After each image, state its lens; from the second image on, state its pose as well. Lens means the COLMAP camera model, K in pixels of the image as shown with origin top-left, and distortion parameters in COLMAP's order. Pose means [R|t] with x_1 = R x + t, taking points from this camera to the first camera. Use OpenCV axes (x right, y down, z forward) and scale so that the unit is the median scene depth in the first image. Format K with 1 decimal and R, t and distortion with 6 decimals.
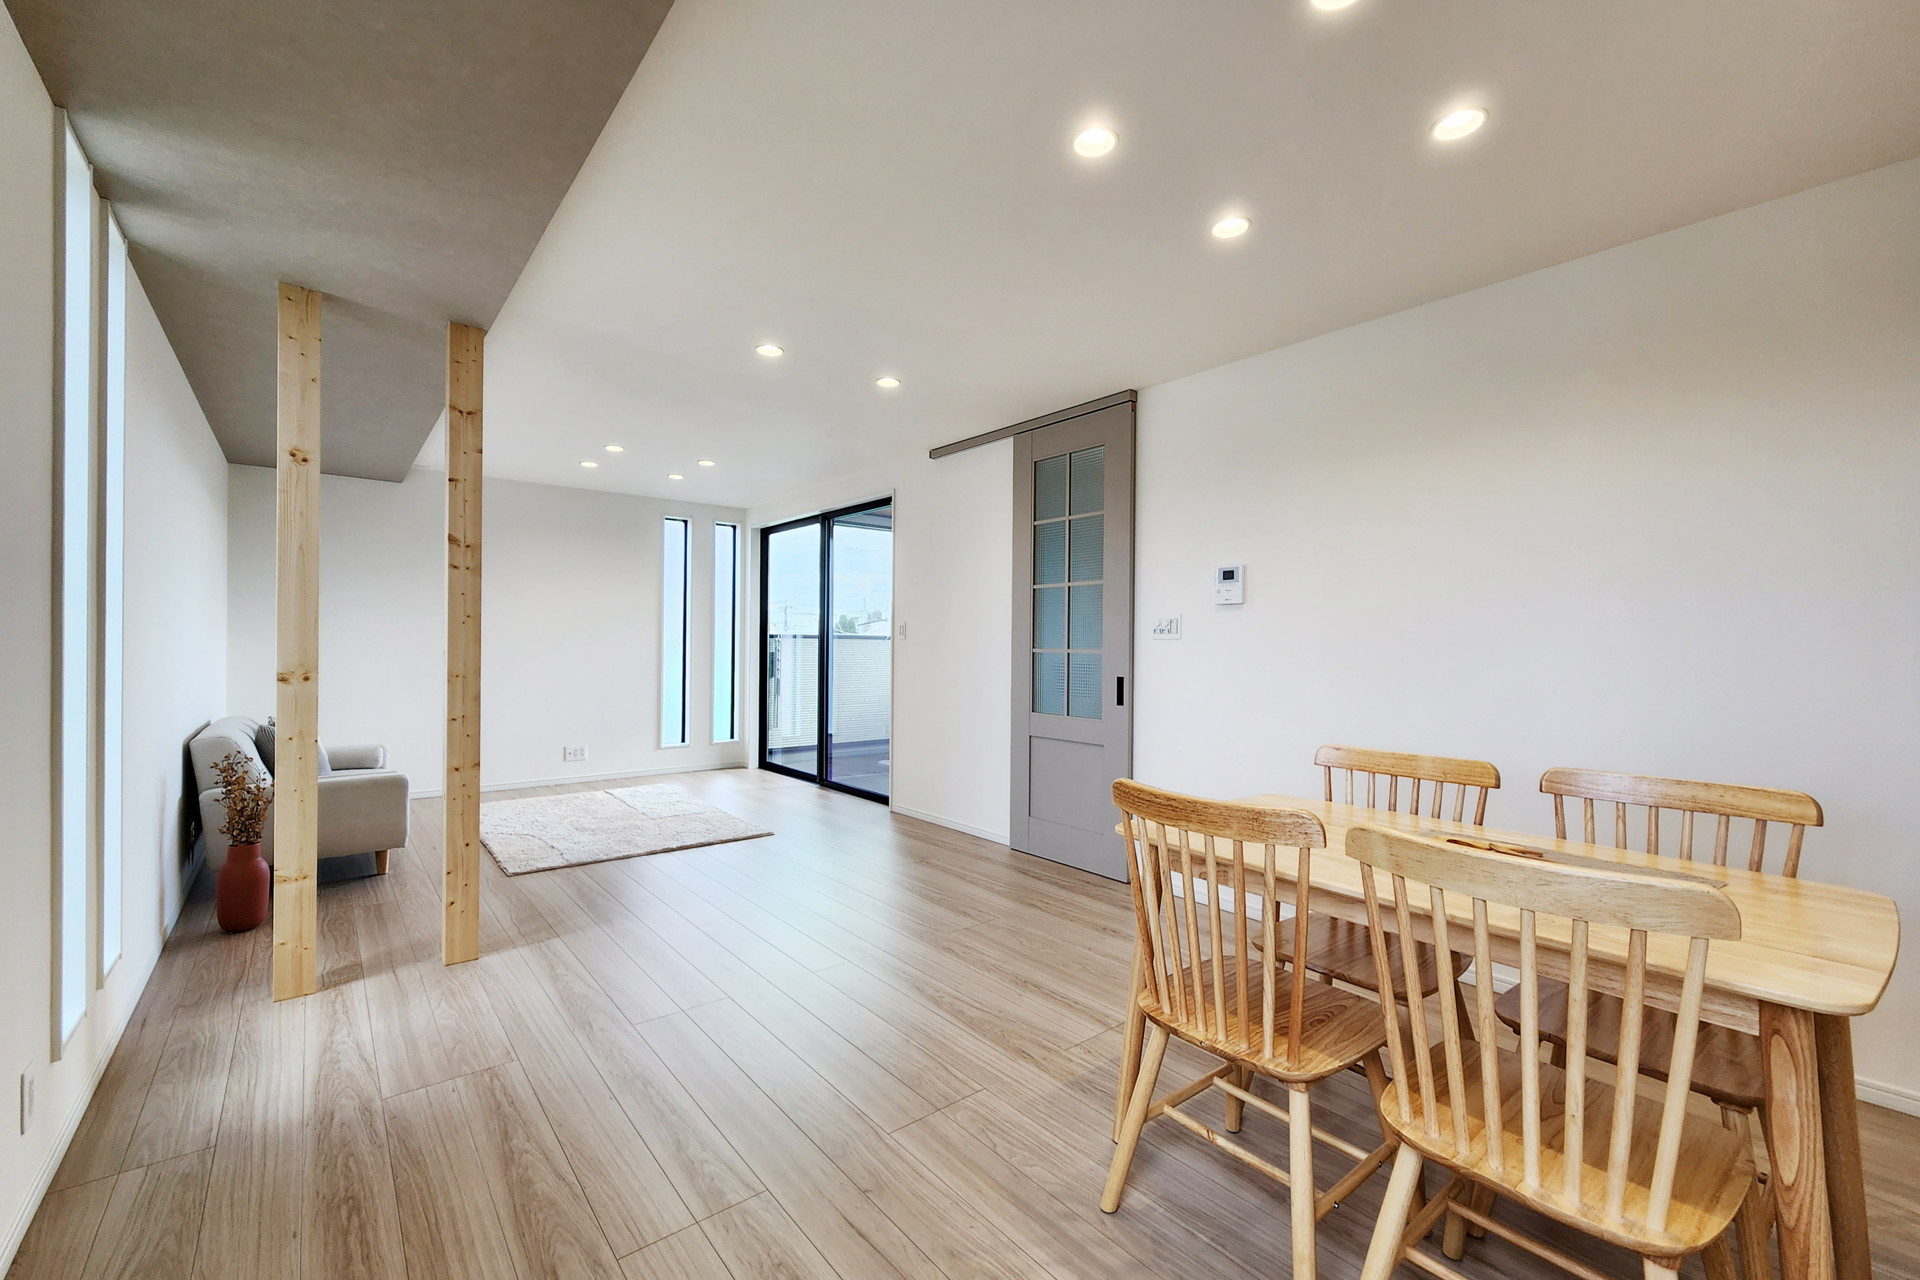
lens RADIAL K [[786.1, 0, 963.8], [0, 786.1, 635.3], [0, 0, 1]] dist [0.000978, -0.000862]
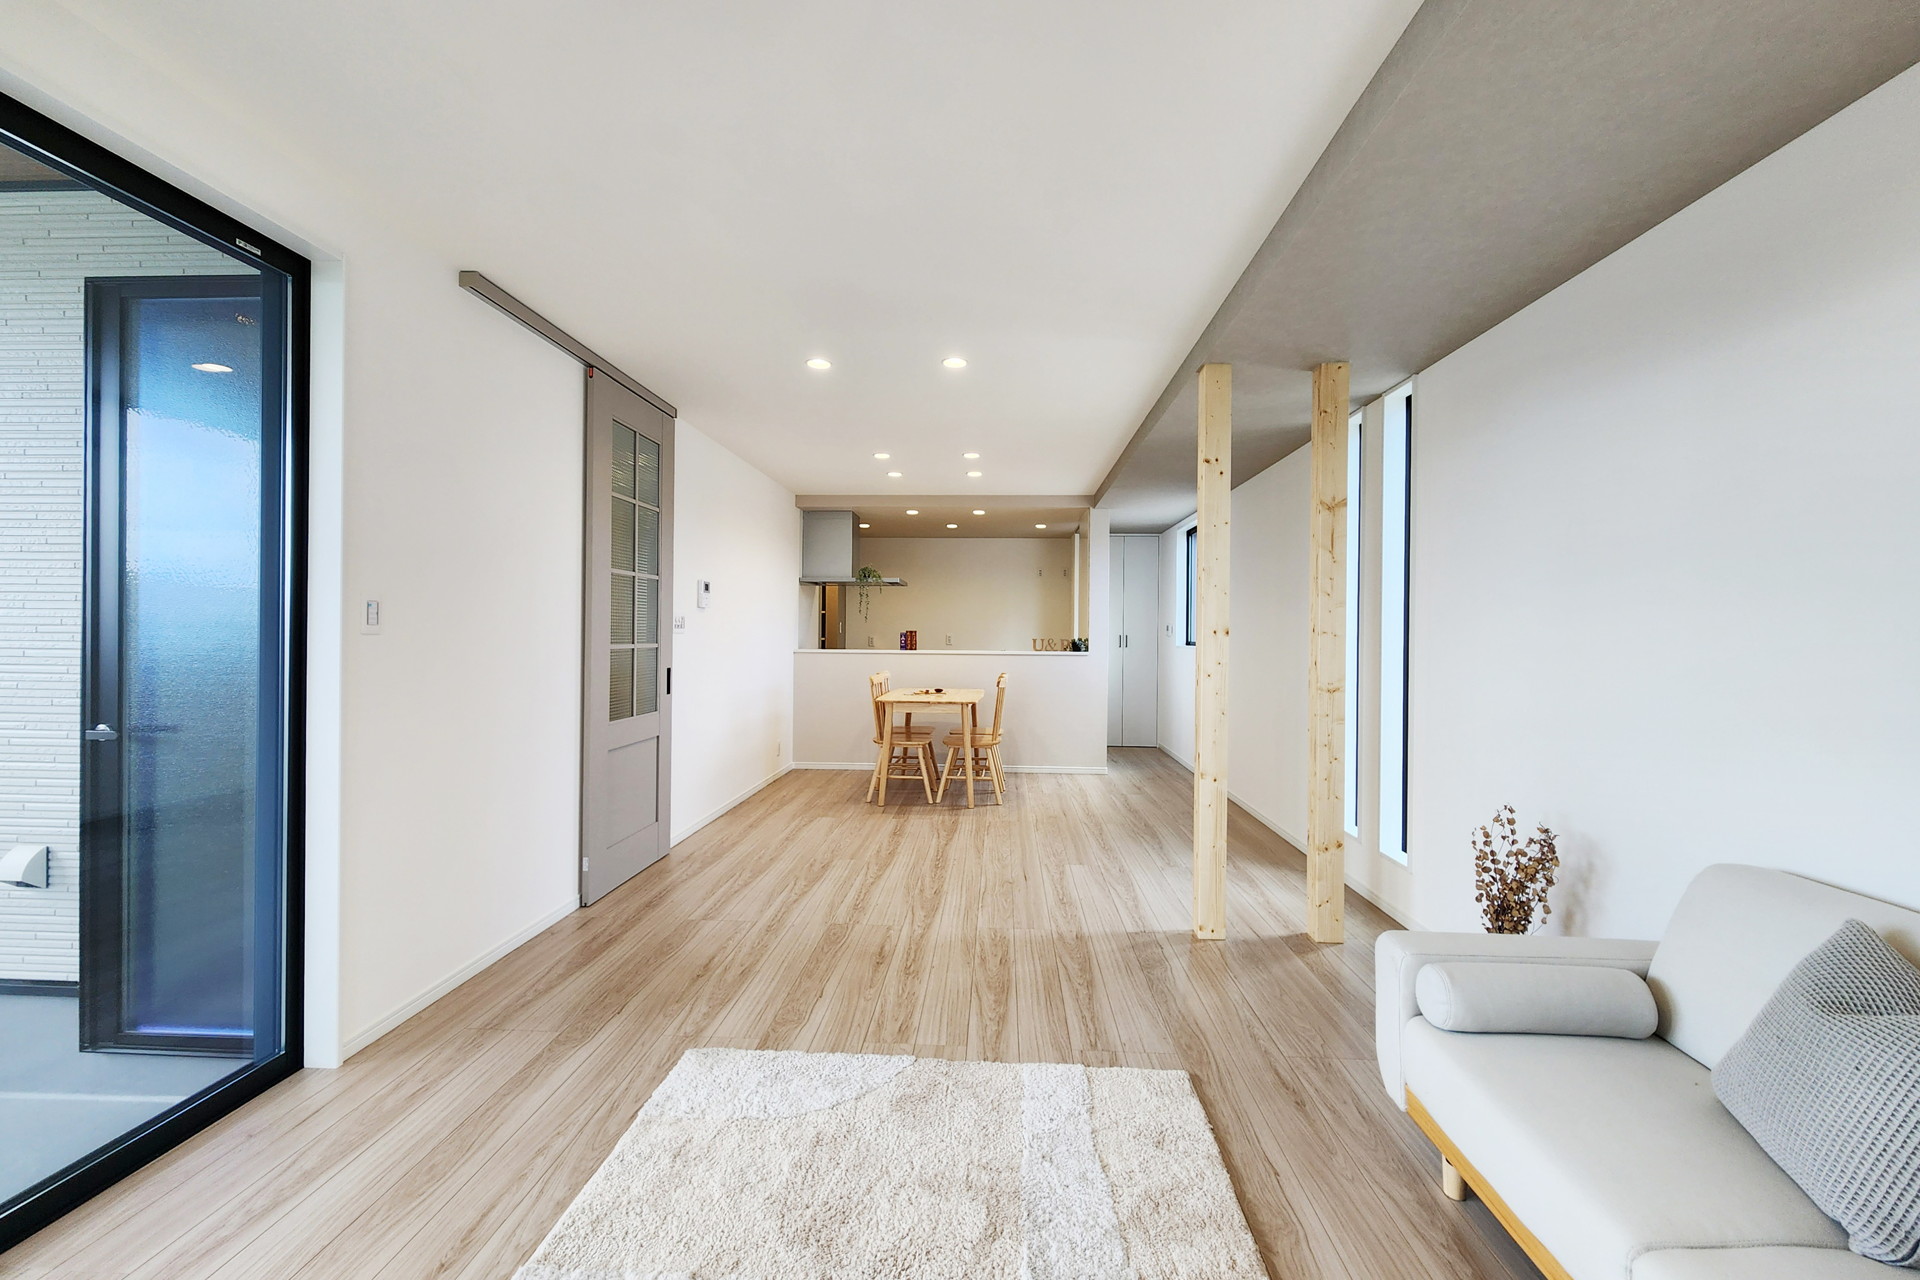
lens RADIAL K [[786.1, 0, 963.8], [0, 786.1, 635.3], [0, 0, 1]] dist [0.000978, -0.000862]
pose [[-0.738842, -0.015276, 0.673705, -0.921952], [-0.019737, 0.999805, 0.001025, -0.003263], [-0.673590, -0.012539, -0.738999, 1.684683]]
